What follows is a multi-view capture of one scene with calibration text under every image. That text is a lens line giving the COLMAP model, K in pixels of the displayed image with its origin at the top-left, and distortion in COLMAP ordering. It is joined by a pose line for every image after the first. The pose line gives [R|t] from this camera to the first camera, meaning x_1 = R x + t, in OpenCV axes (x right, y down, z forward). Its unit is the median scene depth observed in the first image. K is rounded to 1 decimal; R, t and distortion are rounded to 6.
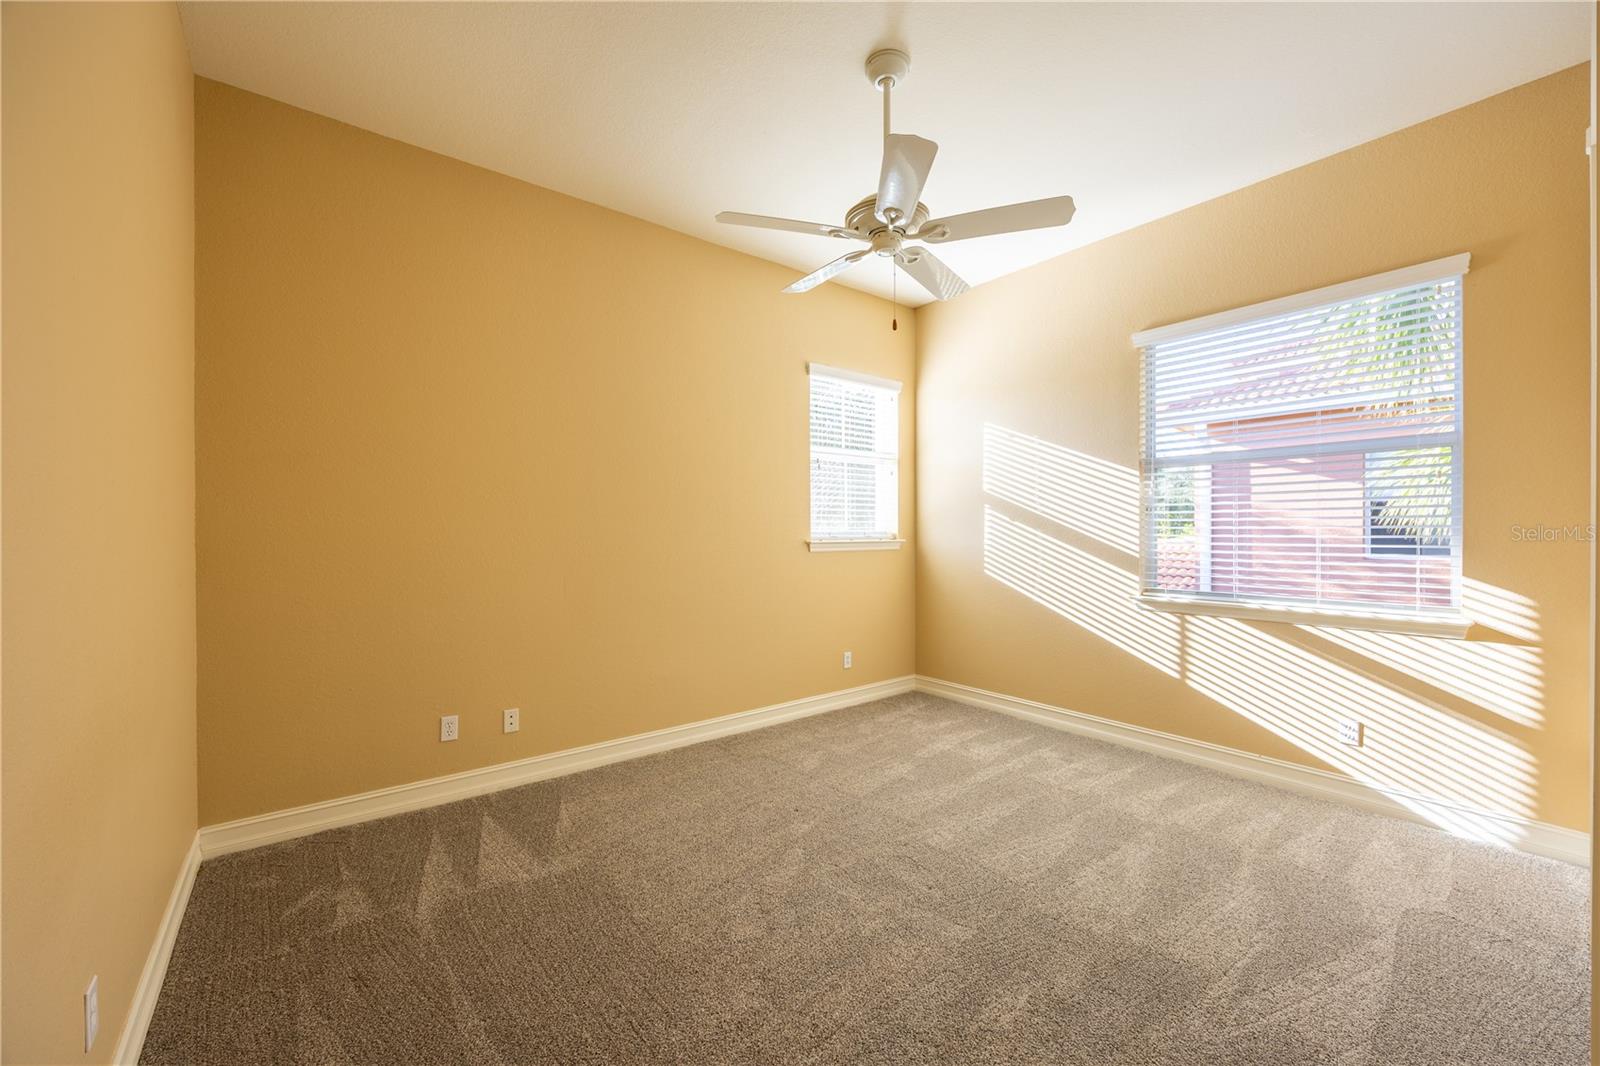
lens RADIAL K [[621.0, 0, 800.5], [0, 621.0, 527.4], [0, 0, 1]] dist [-0.011769, -0.000197]
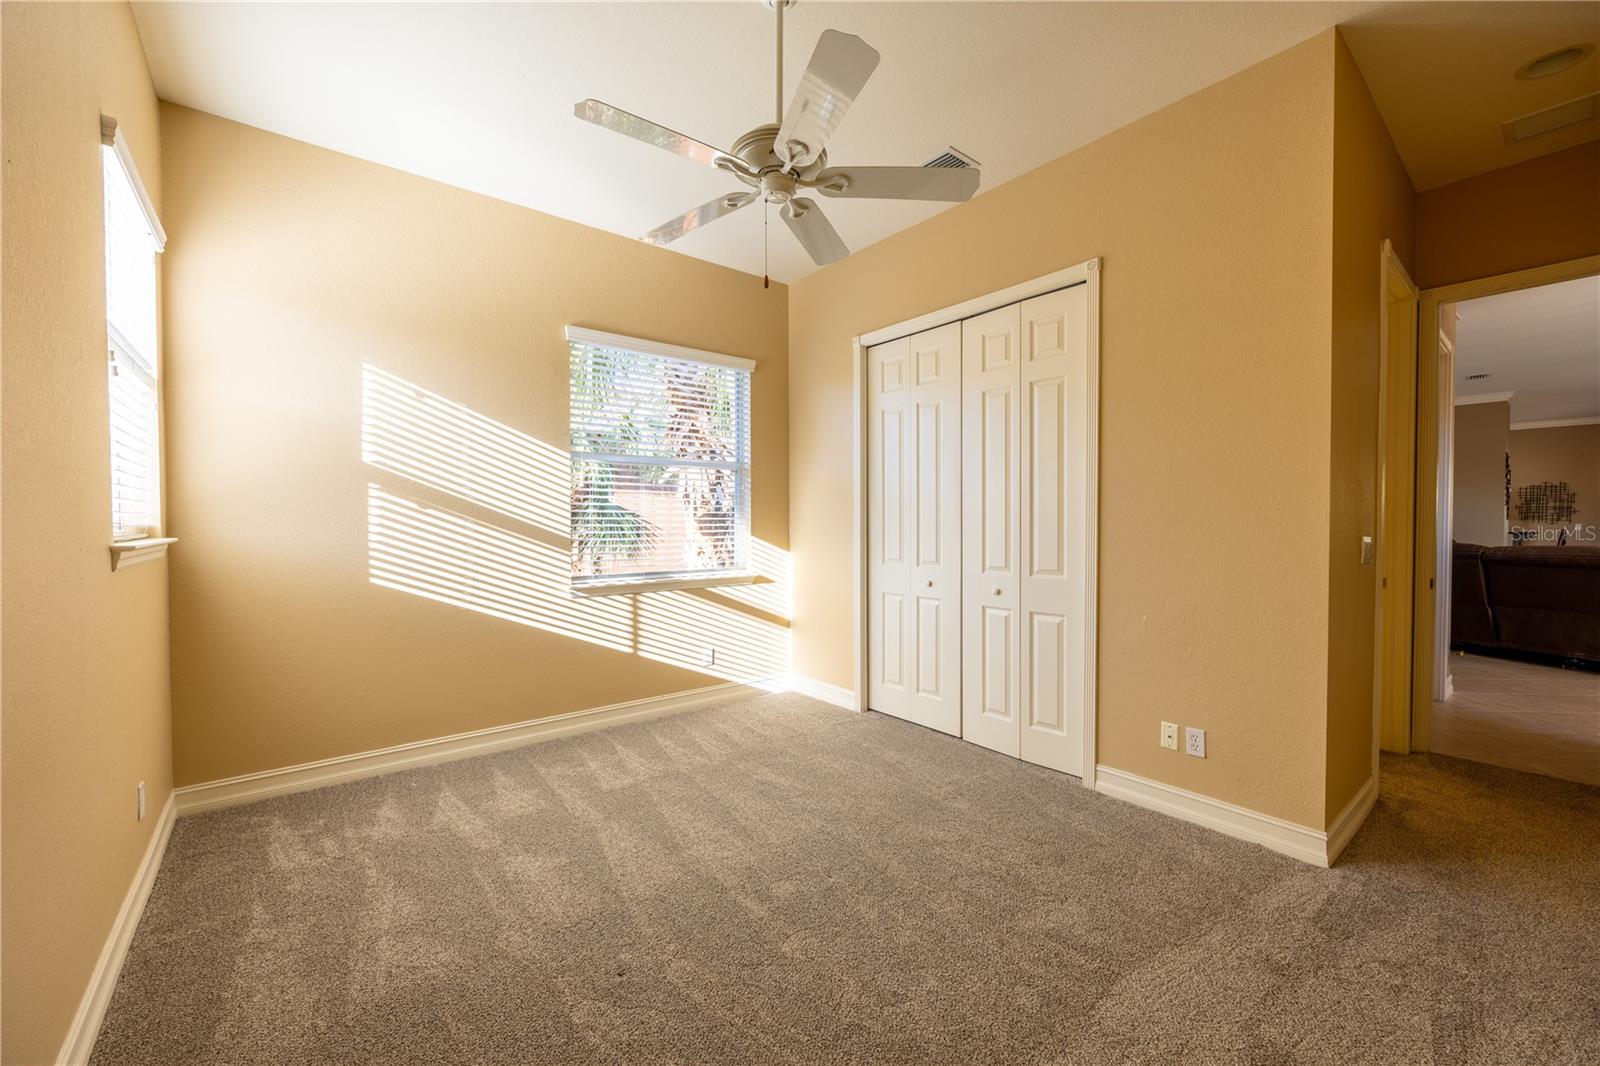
lens RADIAL K [[621.0, 0, 799.1], [0, 621.0, 536.6], [0, 0, 1]] dist [-0.011769, -0.000197]
pose [[-0.015030, -0.023419, 0.999613, -0.527019], [-0.006317, 0.999708, 0.023327, 0.004019], [-0.999867, -0.005964, -0.015174, 0.707930]]
